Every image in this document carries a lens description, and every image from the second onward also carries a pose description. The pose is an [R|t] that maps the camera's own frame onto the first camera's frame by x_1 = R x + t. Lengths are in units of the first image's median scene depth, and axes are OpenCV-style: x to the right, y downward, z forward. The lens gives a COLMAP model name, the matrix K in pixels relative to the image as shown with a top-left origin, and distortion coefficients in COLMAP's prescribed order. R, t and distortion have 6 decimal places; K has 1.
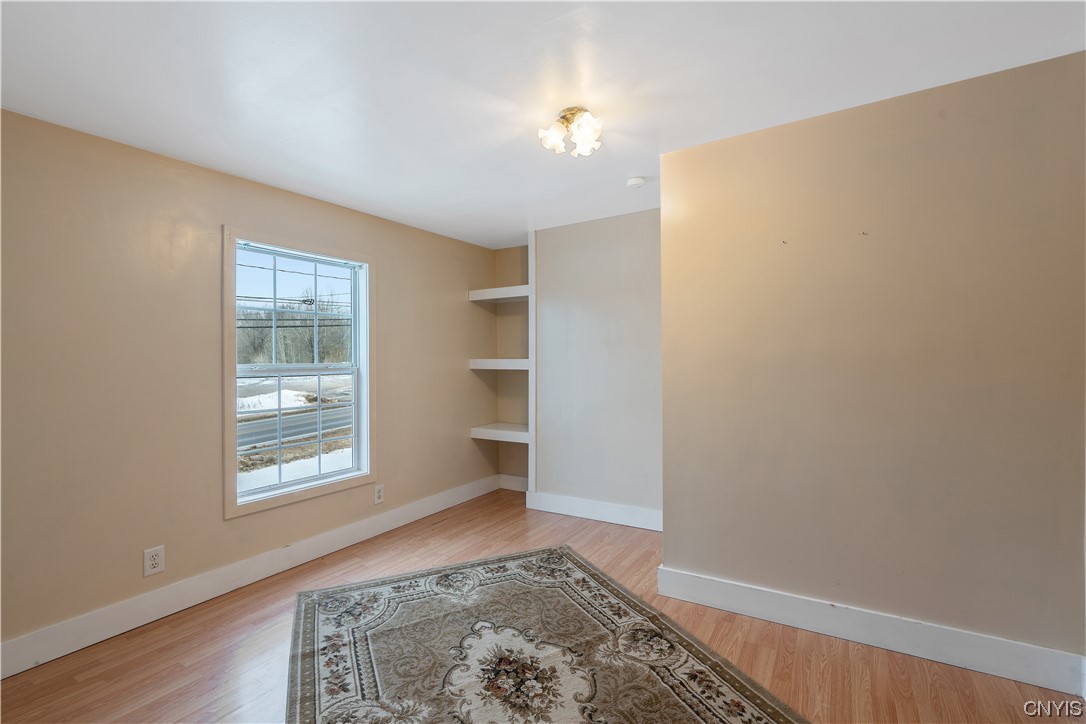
lens RADIAL K [[494.4, 0, 538.3], [0, 494.4, 349.9], [0, 0, 1]] dist [-0.002712, 0.000266]
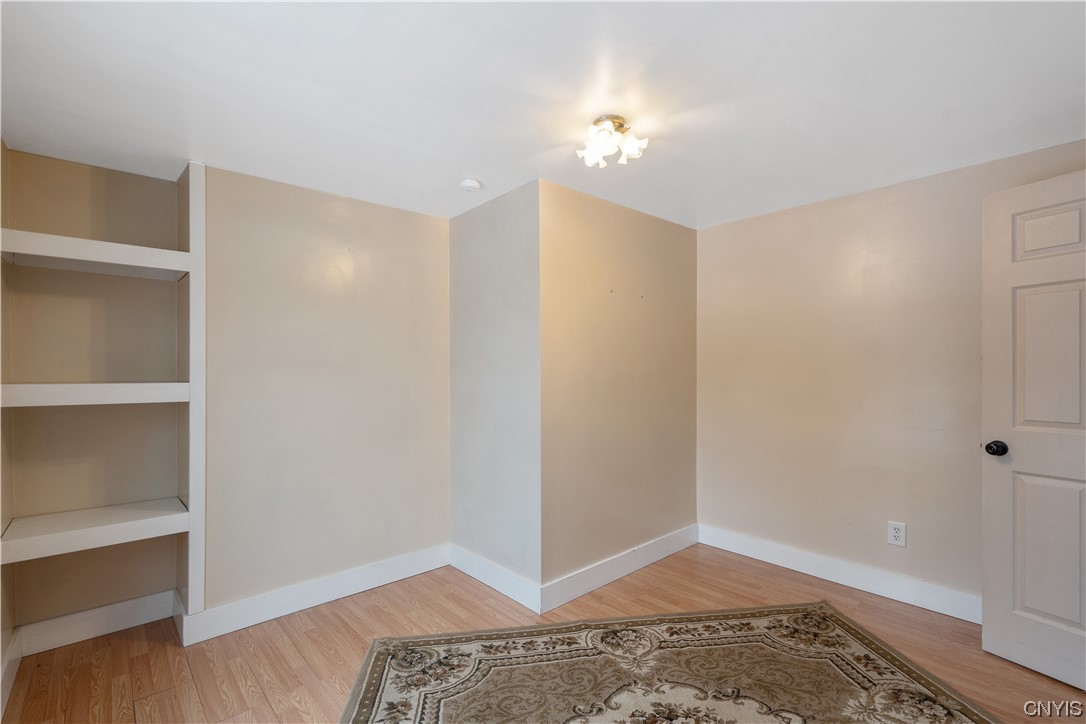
lens RADIAL K [[491.9, 0, 542.1], [0, 491.9, 364.9], [0, 0, 1]] dist [-0.004980, 0.000575]
pose [[0.272037, 0.025537, 0.961948, -0.870278], [-0.012297, 0.999658, -0.023061, 0.011897], [-0.962208, -0.005556, 0.272259, 0.865586]]
